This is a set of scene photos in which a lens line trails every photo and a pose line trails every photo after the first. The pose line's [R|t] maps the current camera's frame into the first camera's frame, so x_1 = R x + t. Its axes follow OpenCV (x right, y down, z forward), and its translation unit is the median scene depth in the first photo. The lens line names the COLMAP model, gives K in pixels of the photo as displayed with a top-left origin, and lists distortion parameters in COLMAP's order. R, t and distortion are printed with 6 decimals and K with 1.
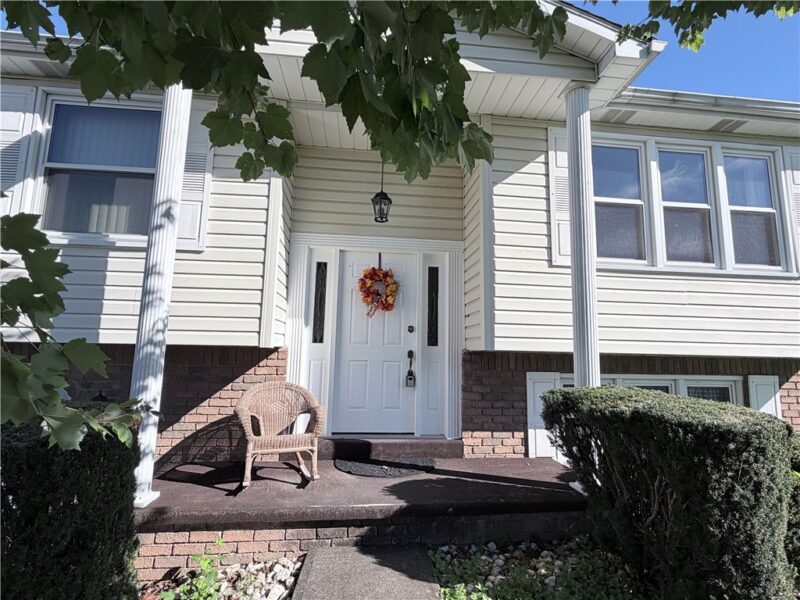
lens RADIAL K [[407.5, 0, 400.0], [0, 407.5, 300.0], [0, 0, 1]] dist [-0.000579, -0.000358]
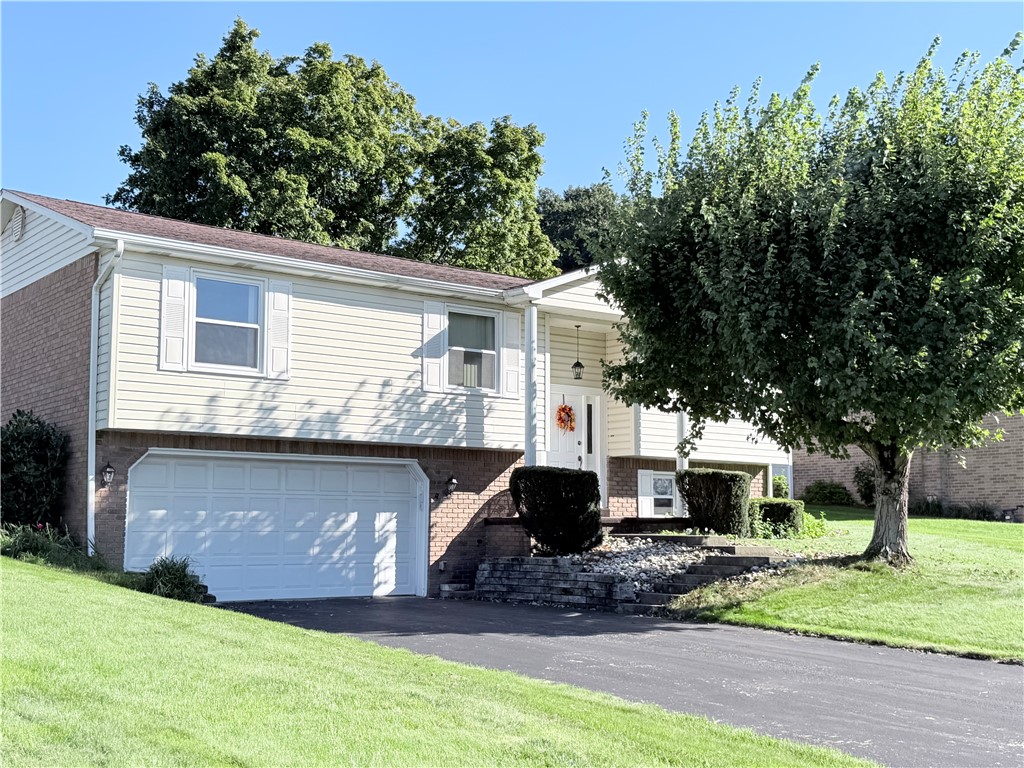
lens RADIAL K [[1256.2, 0, 512.0], [0, 1256.2, 384.0], [0, 0, 1]] dist [-0.000288, -0.001150]
pose [[0.841664, 0.048934, 0.537779, -3.177744], [-0.063559, 0.997940, 0.008668, -0.206655], [-0.536248, -0.041477, 0.843041, -3.350546]]
